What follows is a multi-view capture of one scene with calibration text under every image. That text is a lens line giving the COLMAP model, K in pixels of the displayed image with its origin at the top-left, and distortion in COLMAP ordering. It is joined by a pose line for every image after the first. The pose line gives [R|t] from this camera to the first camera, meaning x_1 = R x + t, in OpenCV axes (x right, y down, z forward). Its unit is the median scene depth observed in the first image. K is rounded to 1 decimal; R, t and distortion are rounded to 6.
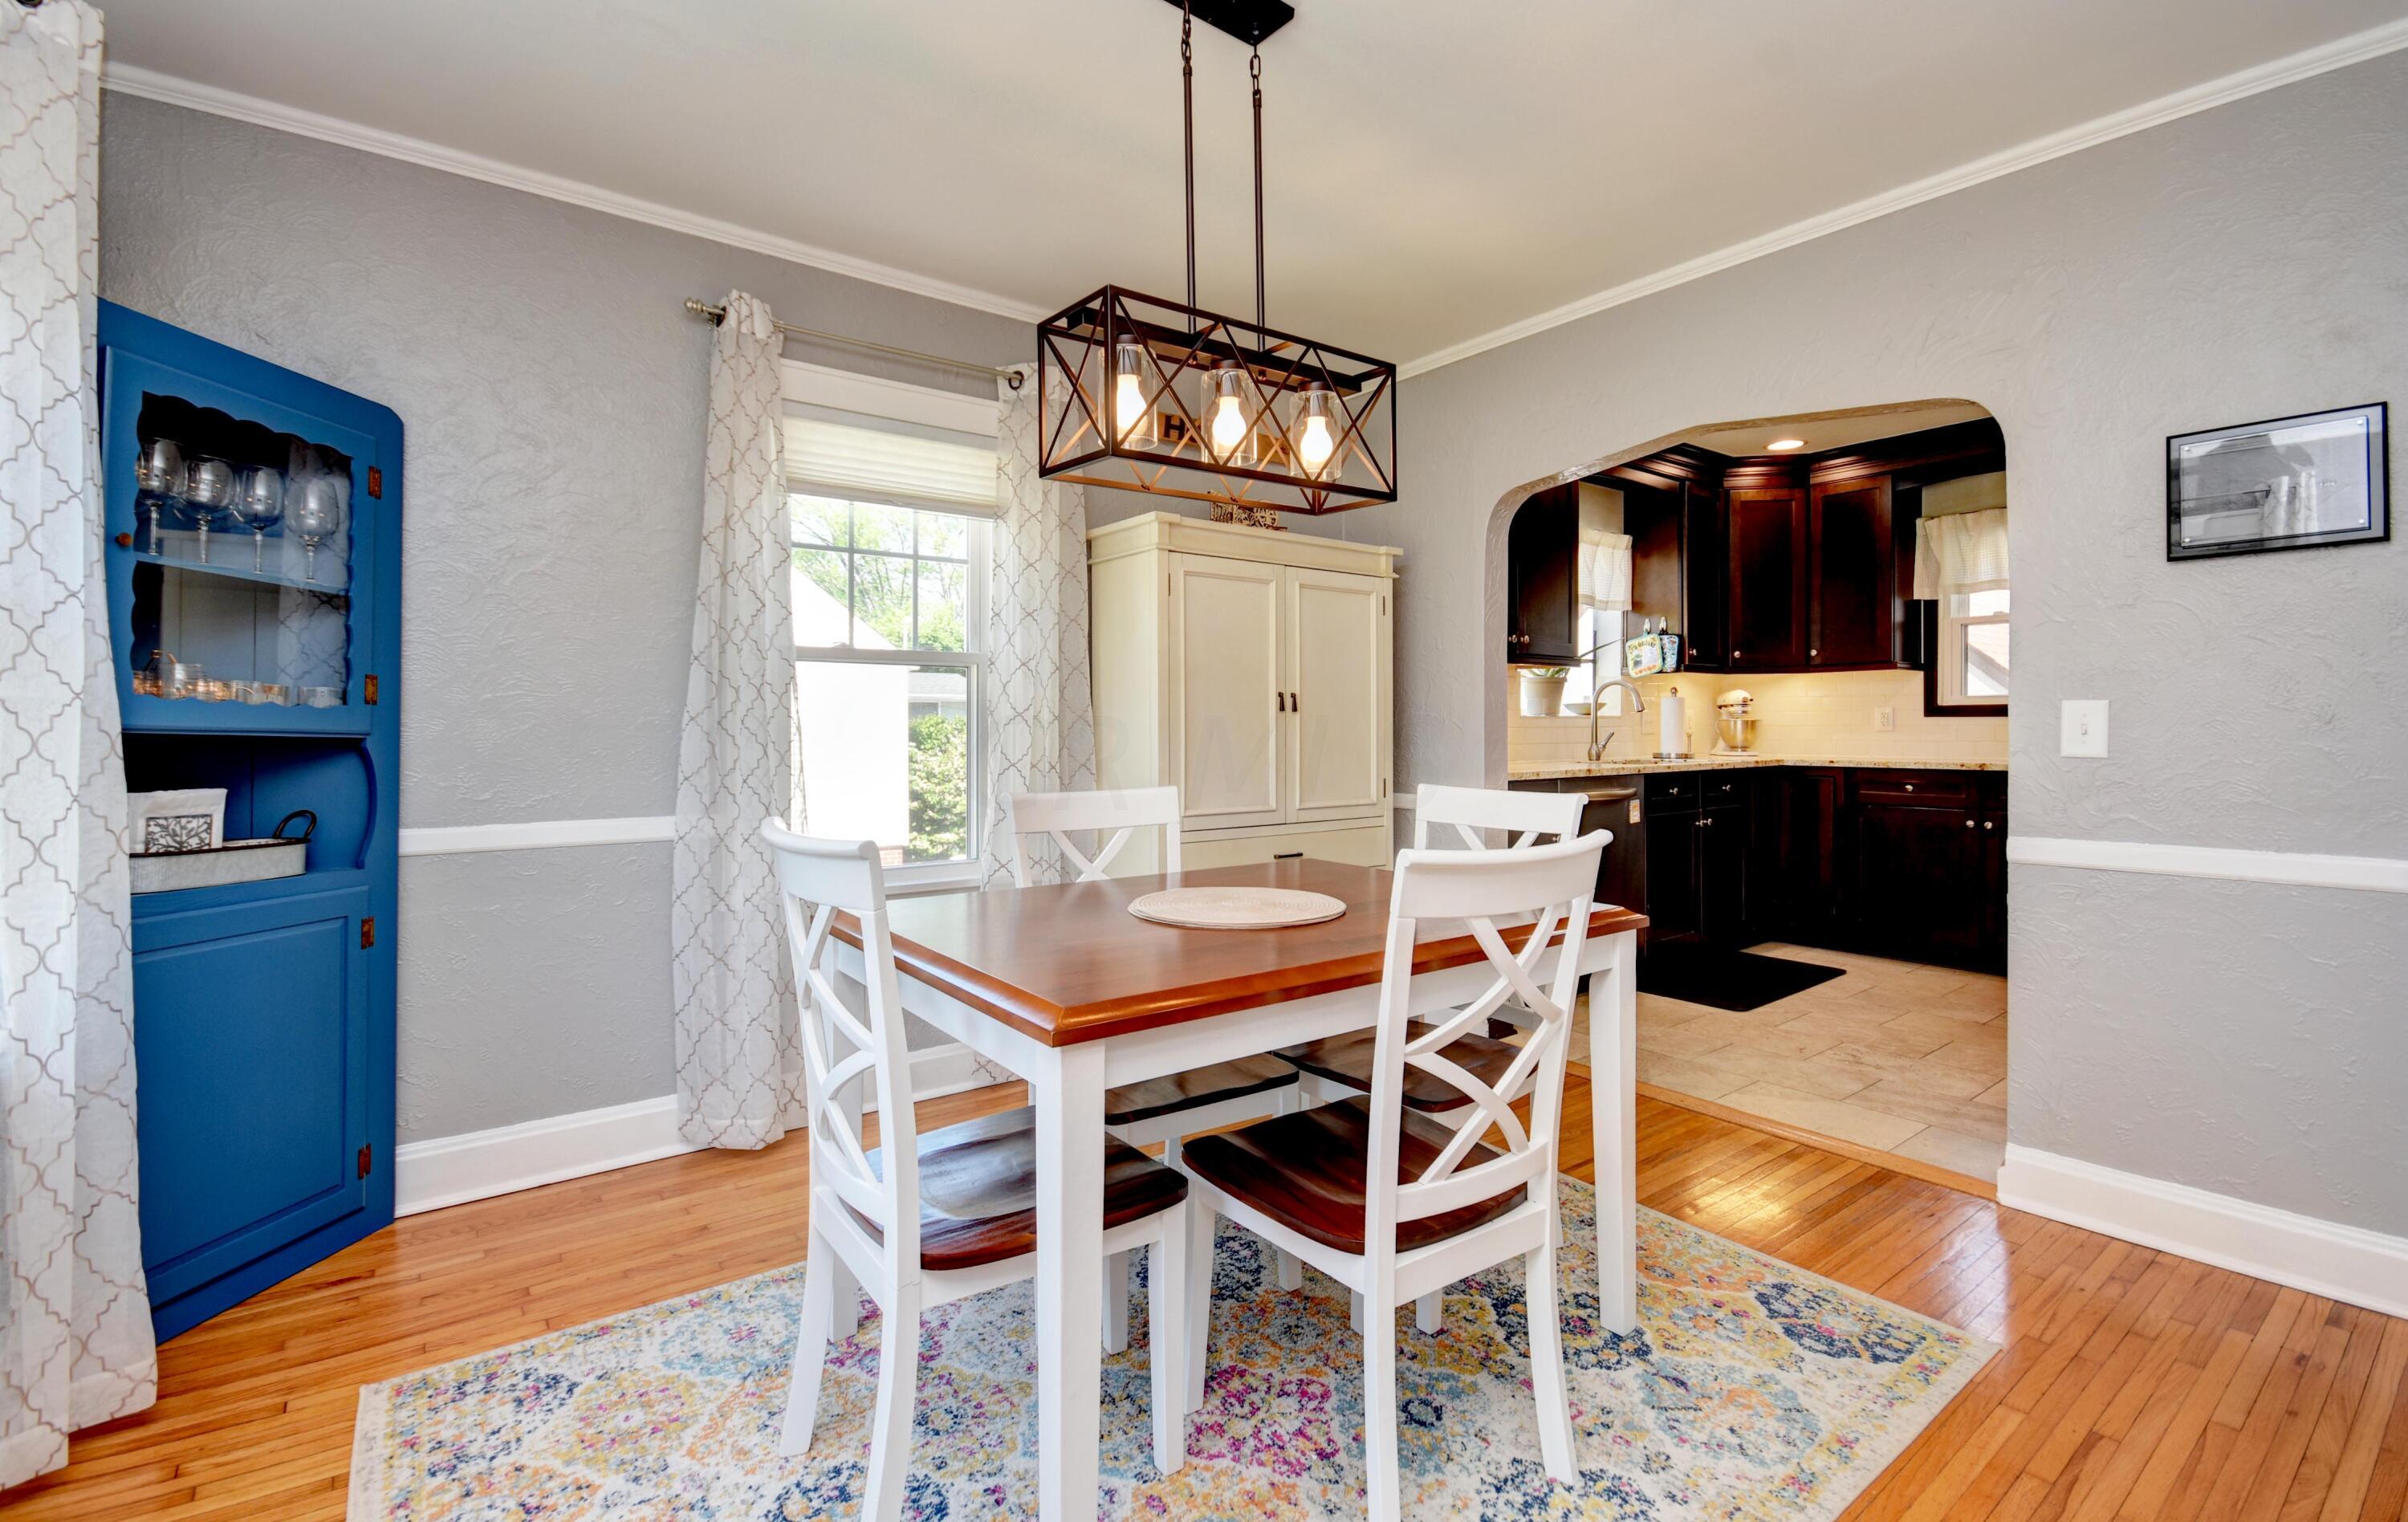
lens RADIAL K [[1046.8, 0, 1211.8], [0, 1046.8, 749.3], [0, 0, 1]] dist [-0.017885, -0.000991]
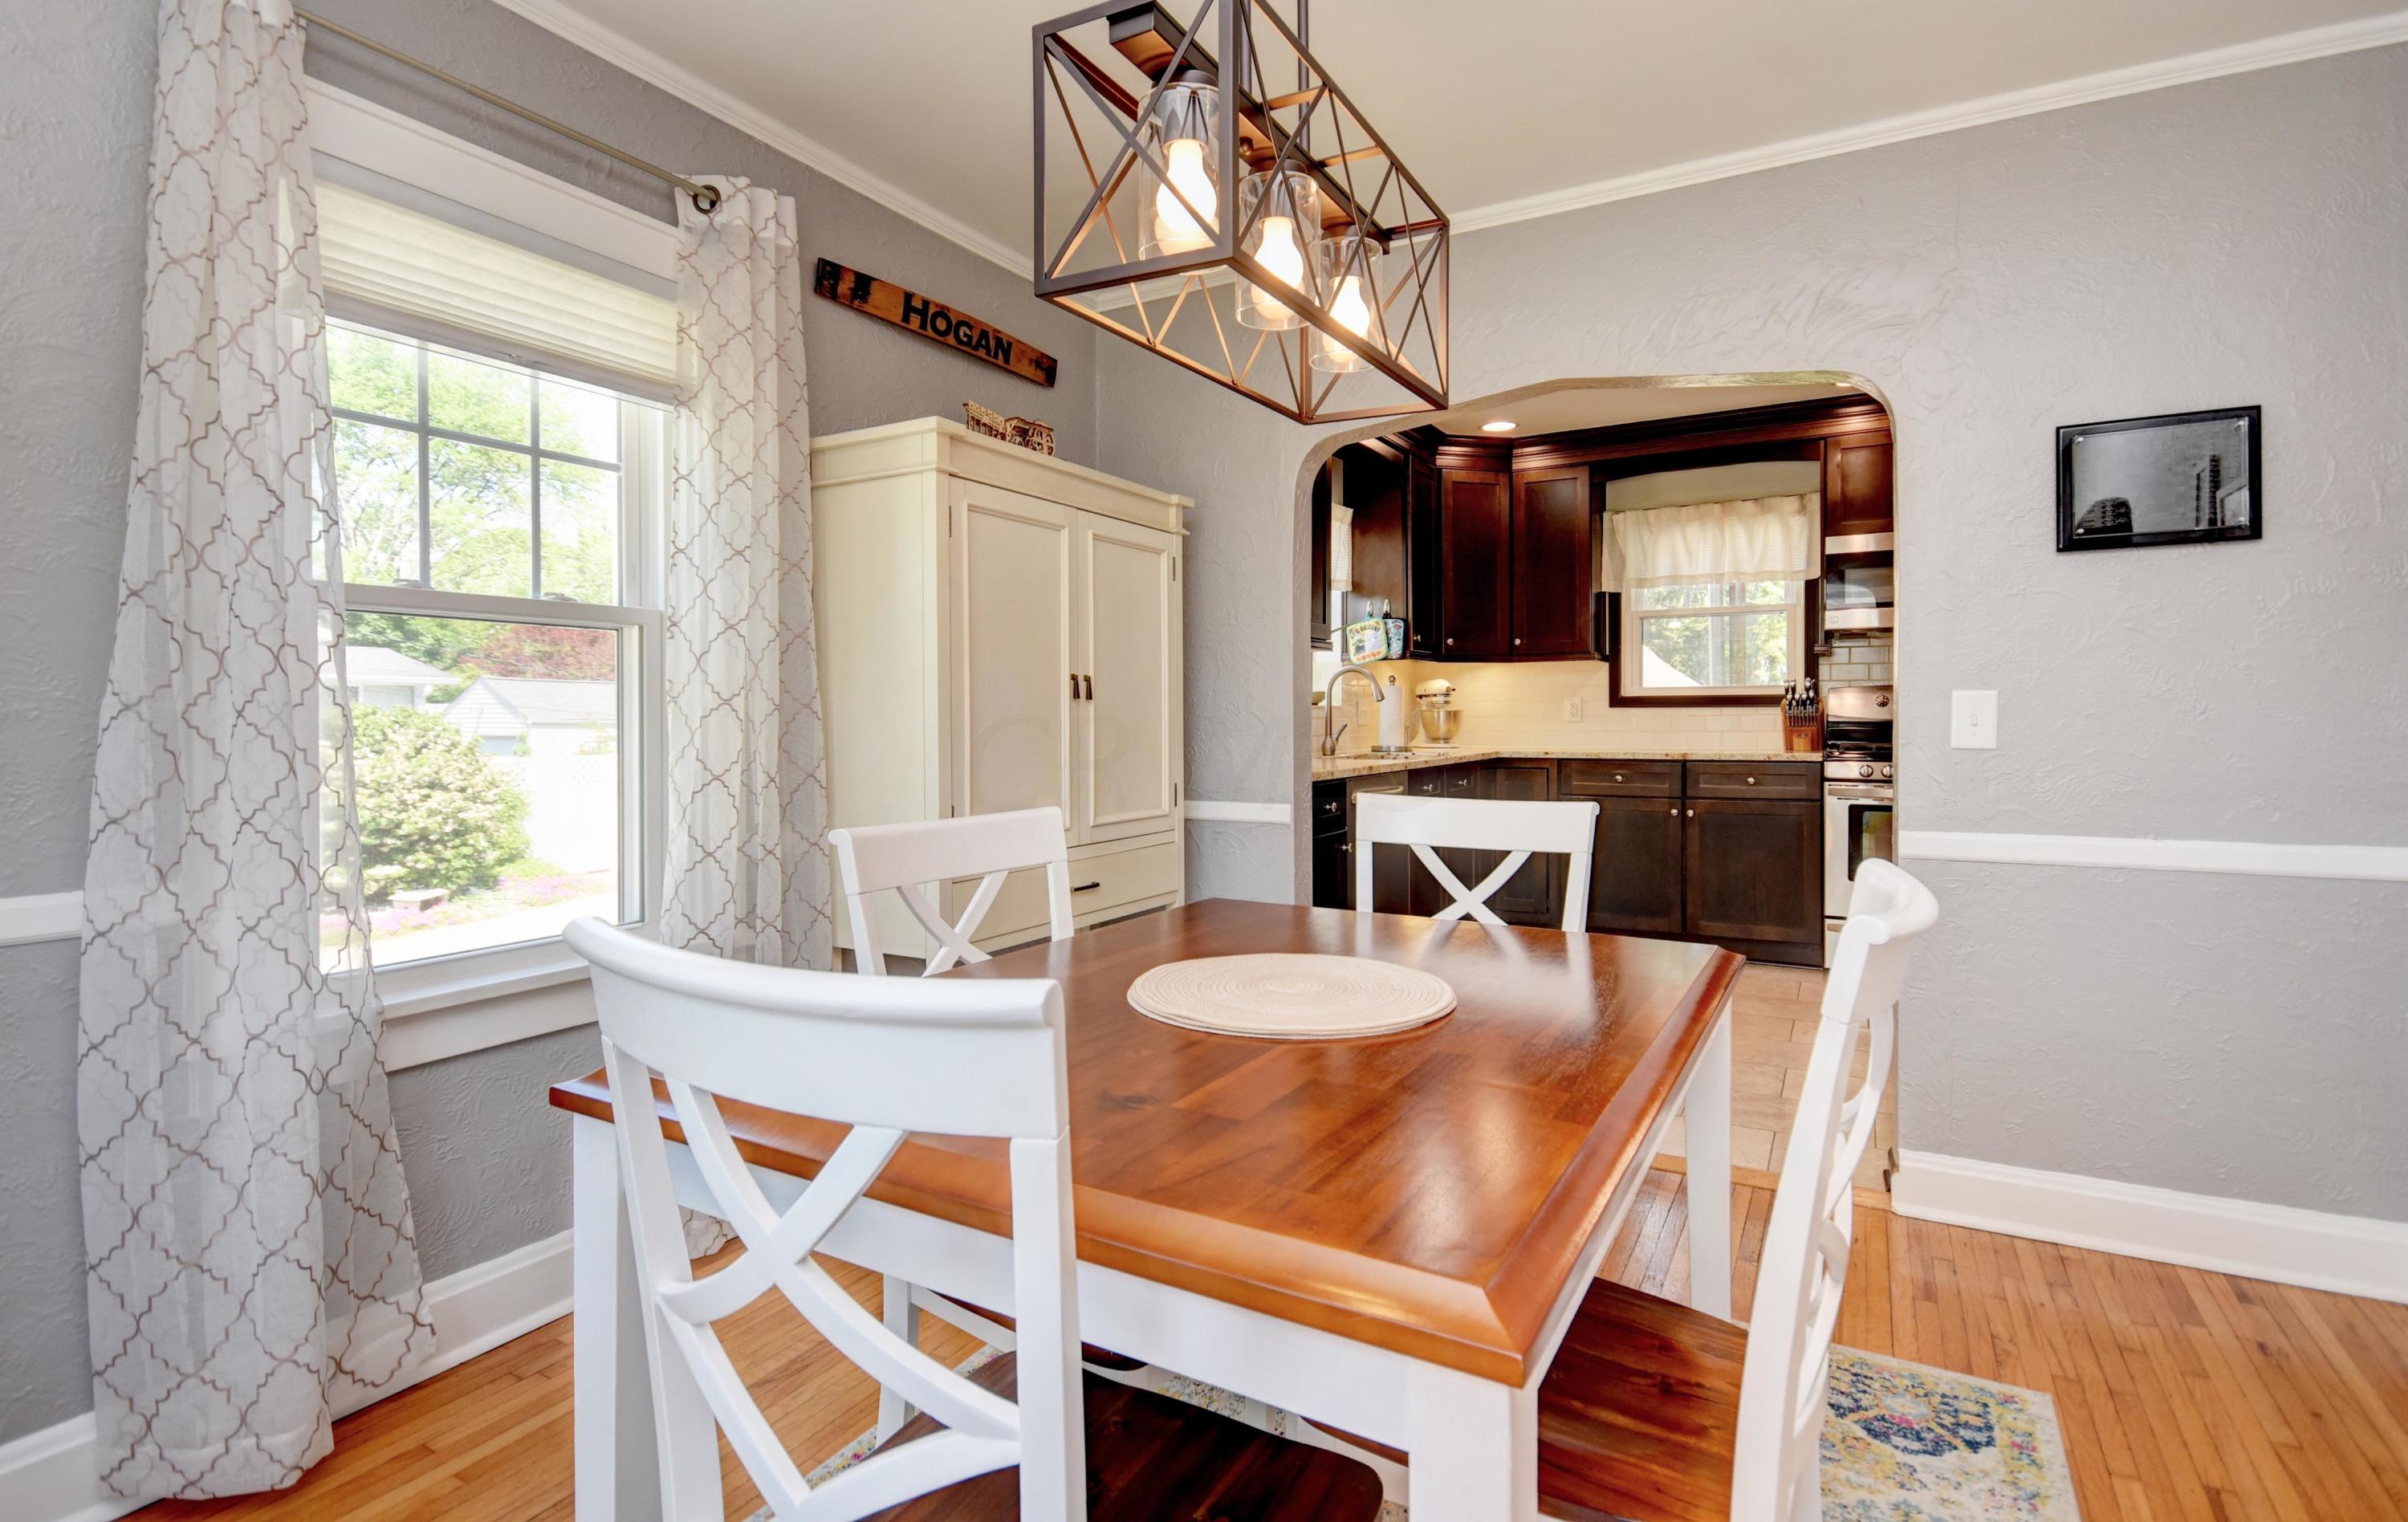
lens RADIAL K [[1140.1, 0, 1215.3], [0, 1140.1, 741.6], [0, 0, 1]] dist [0.000860, -0.005198]
pose [[0.920991, -0.009945, 0.389457, -0.183047], [0.010075, 0.999948, 0.001710, -0.006294], [-0.389454, 0.002349, 0.921043, 0.215813]]
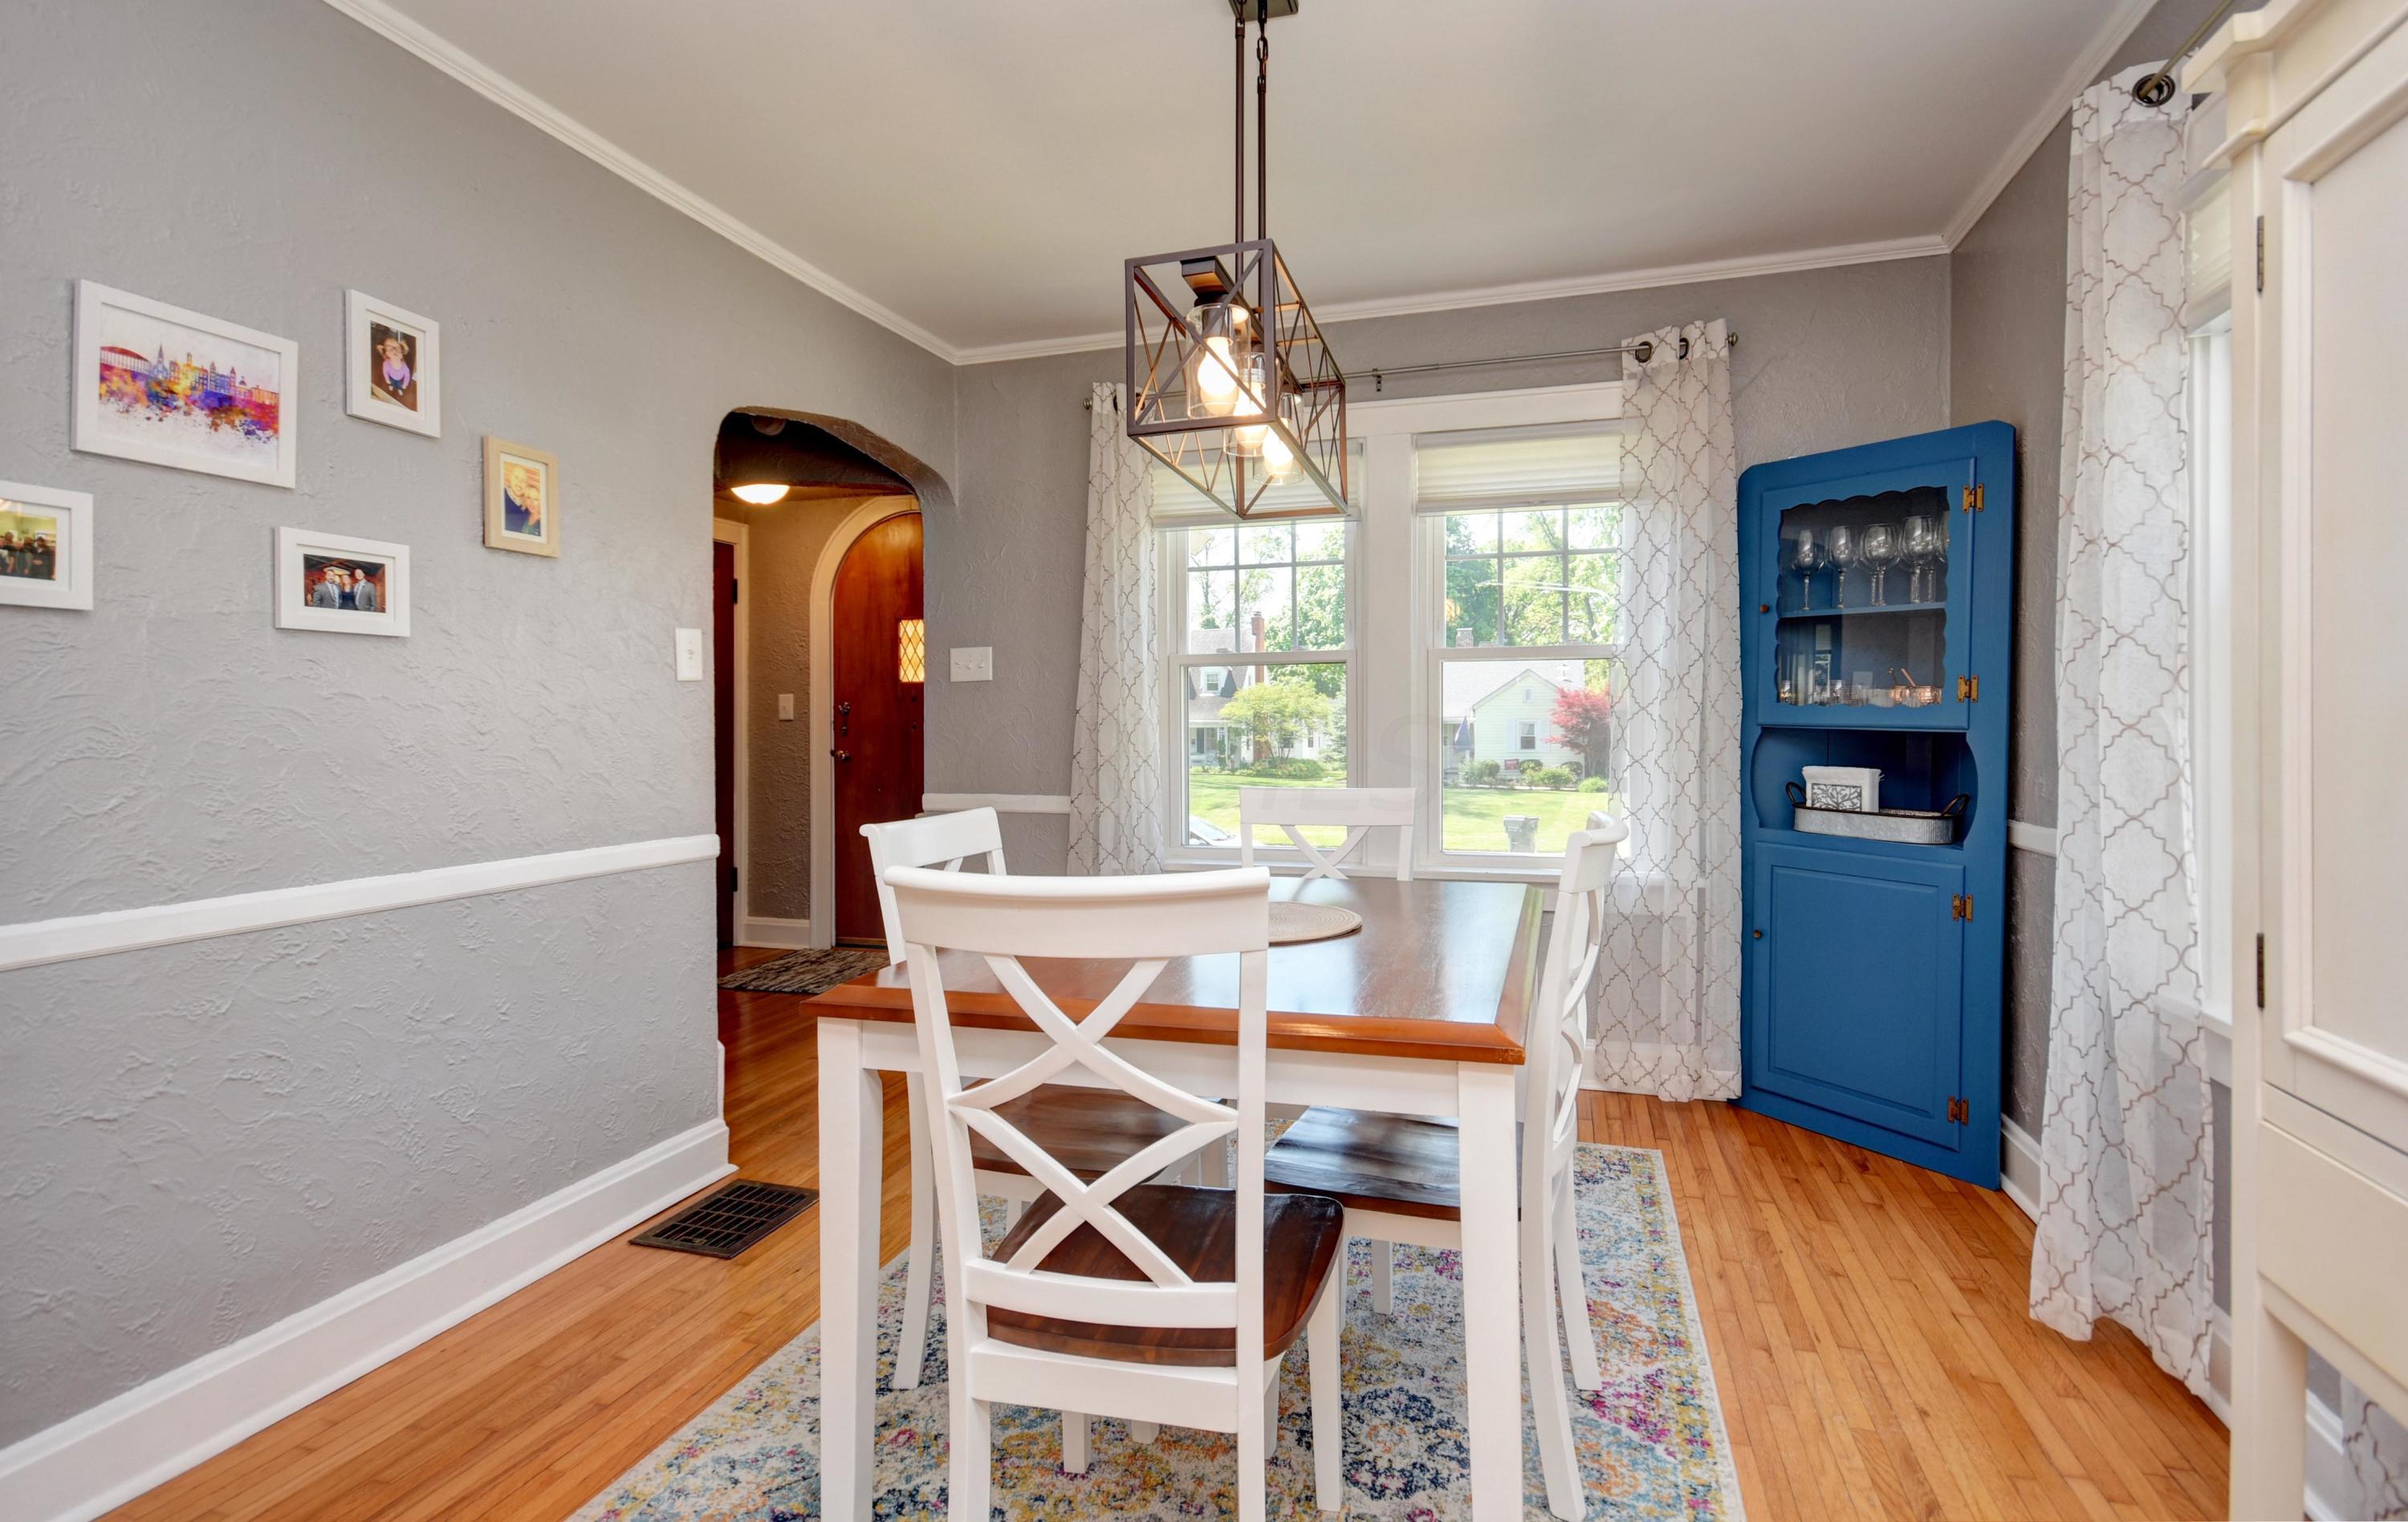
lens RADIAL K [[1140.1, 0, 1240.9], [0, 1140.1, 720.6], [0, 0, 1]] dist [0.000860, -0.005198]
pose [[-0.798662, 0.006481, -0.601745, 0.401094], [-0.004348, 0.999854, 0.016539, -0.031112], [0.601765, 0.015825, -0.798517, 1.113006]]
